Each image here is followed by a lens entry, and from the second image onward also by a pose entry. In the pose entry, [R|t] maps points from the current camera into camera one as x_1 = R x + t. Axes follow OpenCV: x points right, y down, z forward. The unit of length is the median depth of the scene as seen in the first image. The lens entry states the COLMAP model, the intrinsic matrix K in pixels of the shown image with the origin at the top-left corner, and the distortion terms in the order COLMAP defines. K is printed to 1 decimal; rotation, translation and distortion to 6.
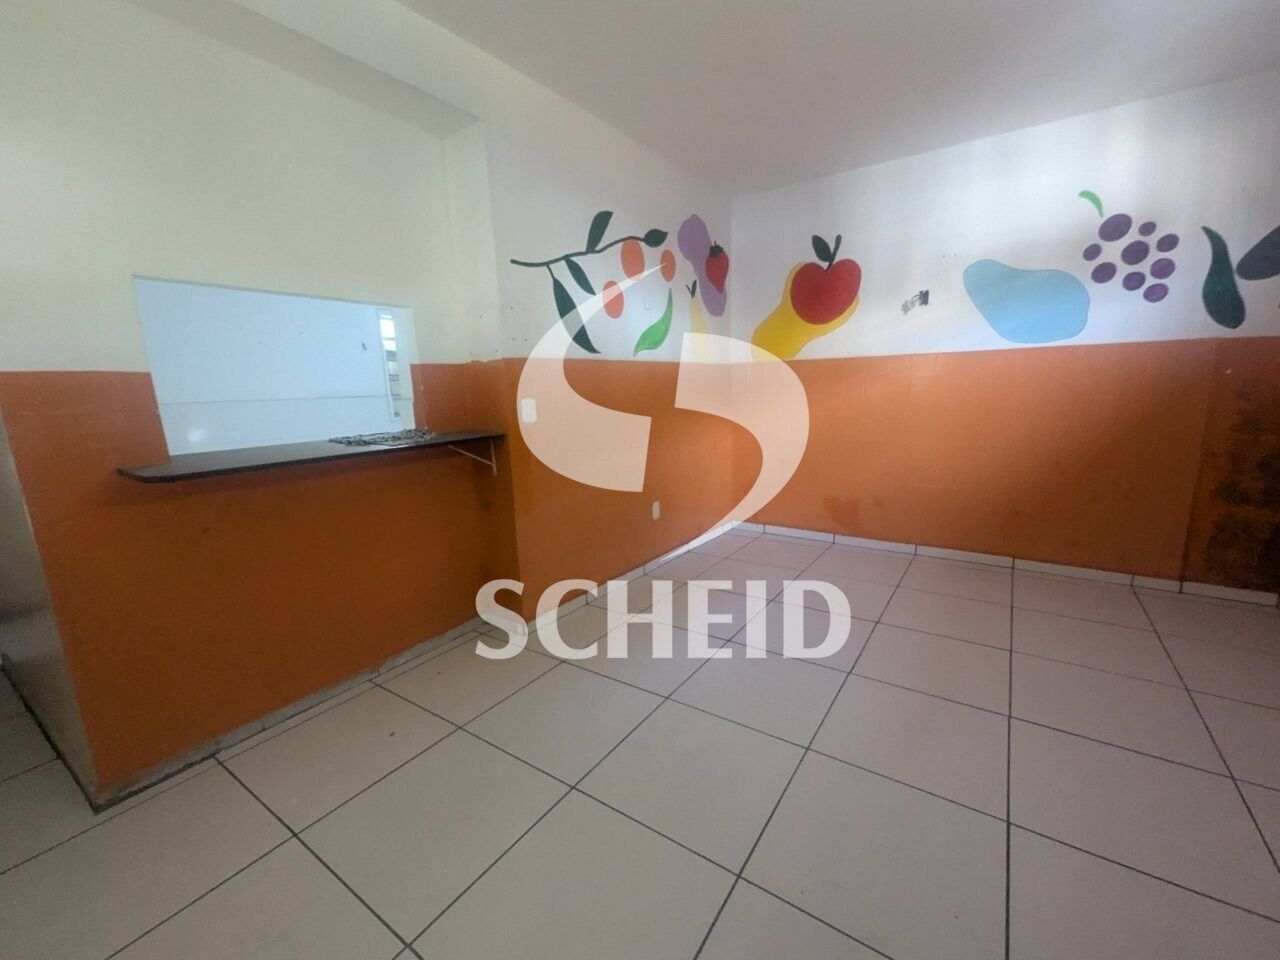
lens RADIAL K [[529.6, 0, 641.5], [0, 529.6, 482.1], [0, 0, 1]] dist [0.001963, -0.002288]
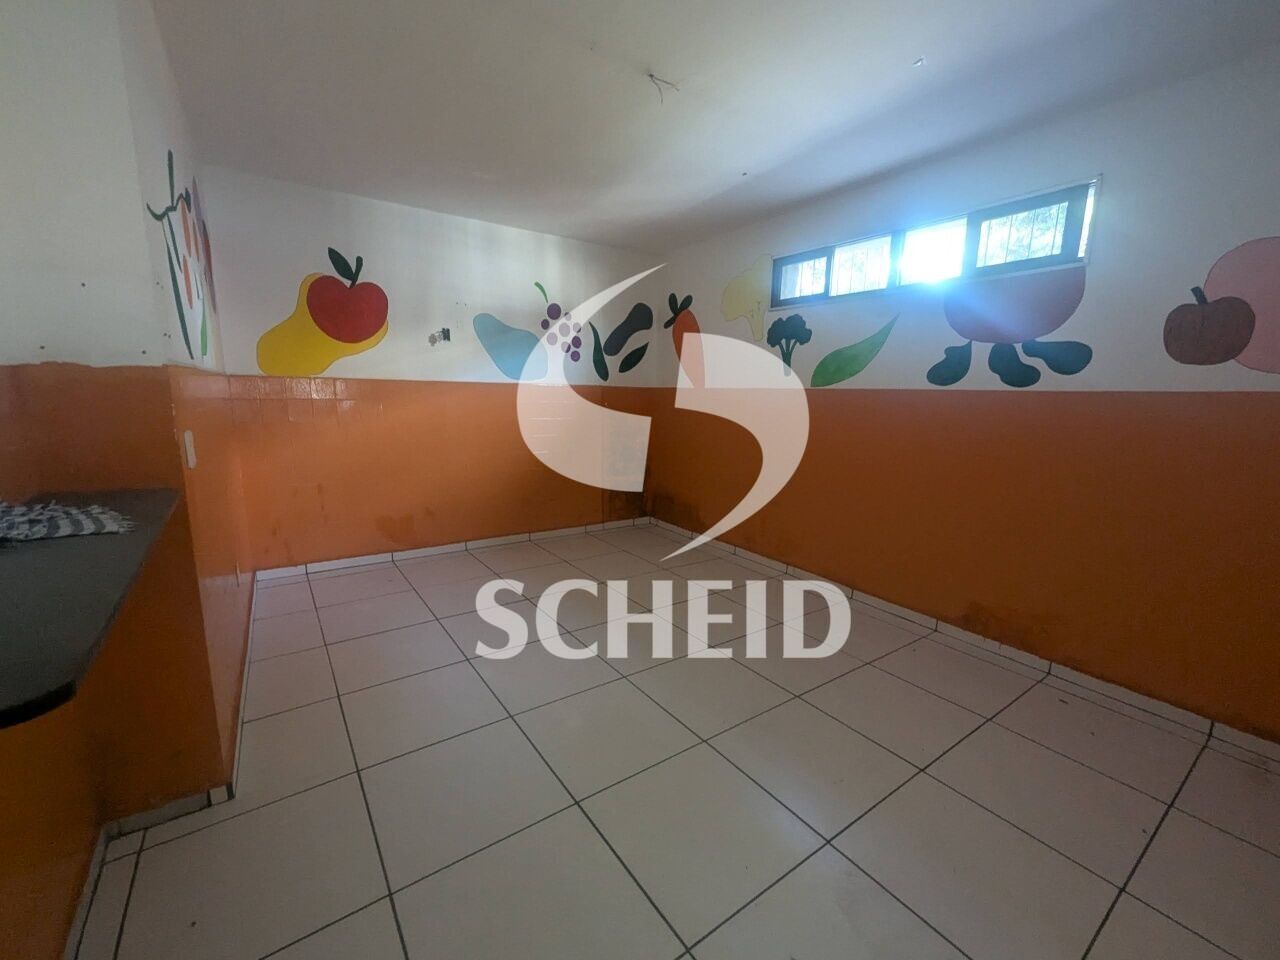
lens RADIAL K [[529.6, 0, 642.3], [0, 529.6, 484.3], [0, 0, 1]] dist [0.001963, -0.002288]
pose [[0.343804, -0.122957, 0.930957, -0.454736], [0.139629, 0.987063, 0.078802, -0.049778], [-0.928602, 0.102896, 0.356525, 0.205032]]
